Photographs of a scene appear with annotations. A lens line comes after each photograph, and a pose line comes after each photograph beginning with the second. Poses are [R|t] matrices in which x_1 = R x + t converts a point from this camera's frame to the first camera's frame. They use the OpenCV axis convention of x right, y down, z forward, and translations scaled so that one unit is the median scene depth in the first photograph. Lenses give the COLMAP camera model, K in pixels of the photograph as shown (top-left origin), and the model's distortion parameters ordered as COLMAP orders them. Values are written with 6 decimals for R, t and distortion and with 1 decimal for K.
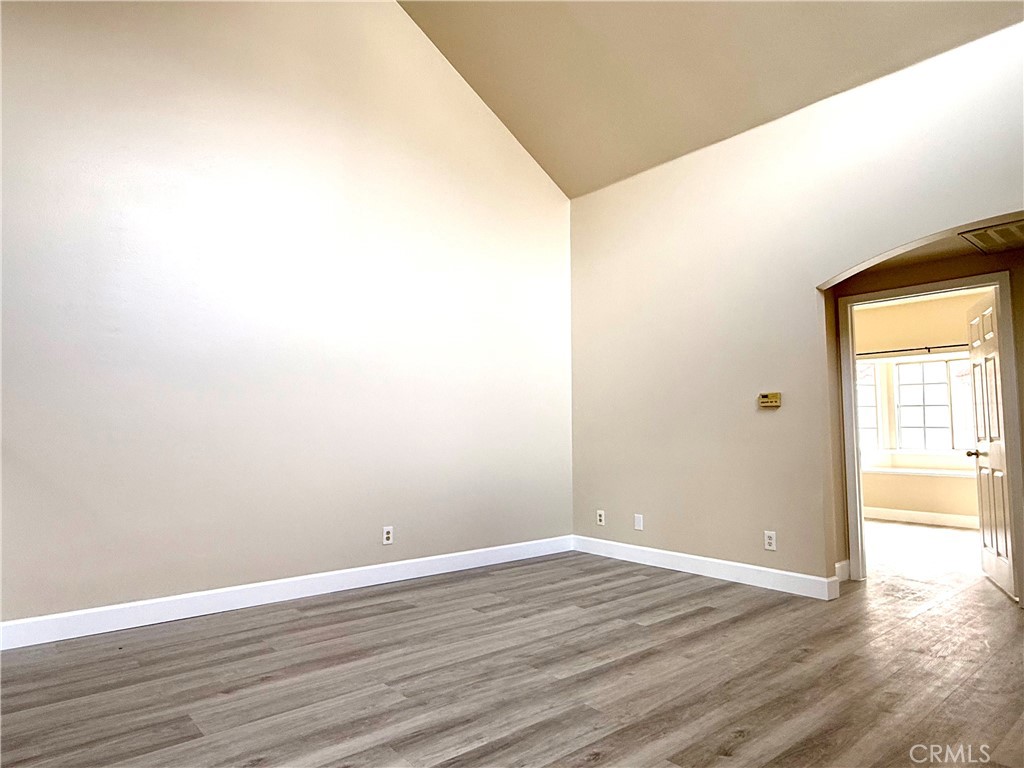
lens RADIAL K [[618.6, 0, 507.1], [0, 618.6, 386.6], [0, 0, 1]] dist [-0.005043, 0.000219]
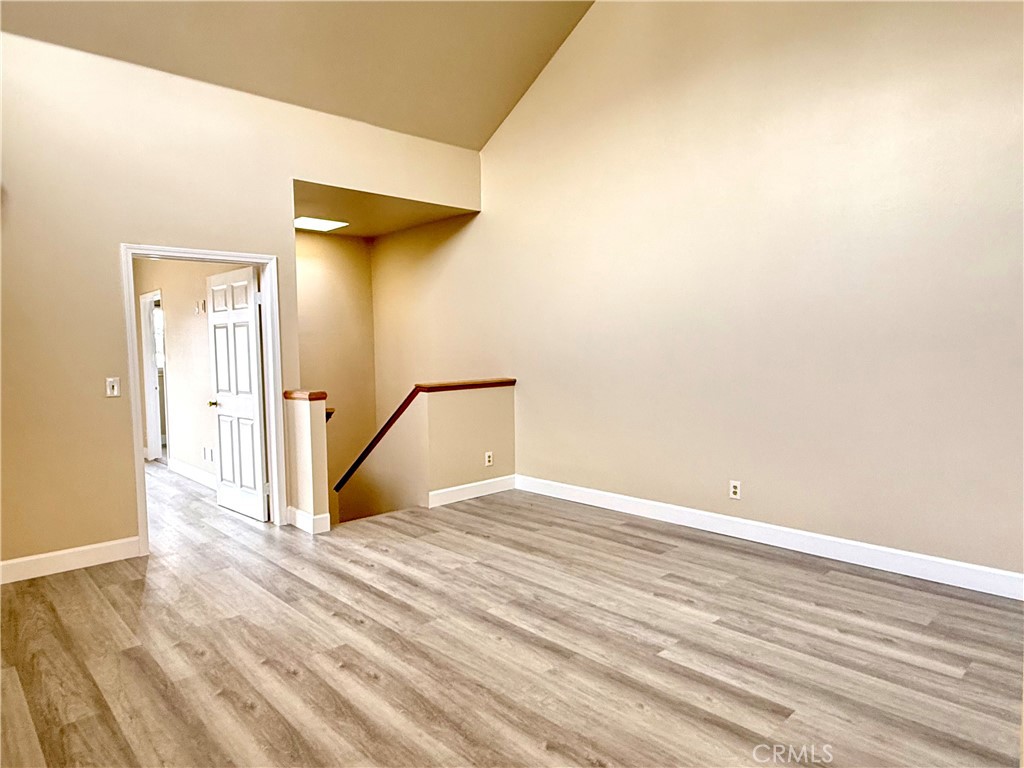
lens RADIAL K [[618.6, 0, 506.8], [0, 618.6, 383.3], [0, 0, 1]] dist [-0.005043, 0.000219]
pose [[0.065902, 0.059576, -0.996046, 1.094561], [0.088628, 0.993921, 0.065313, -0.031807], [0.993882, -0.092582, 0.060221, 0.883792]]
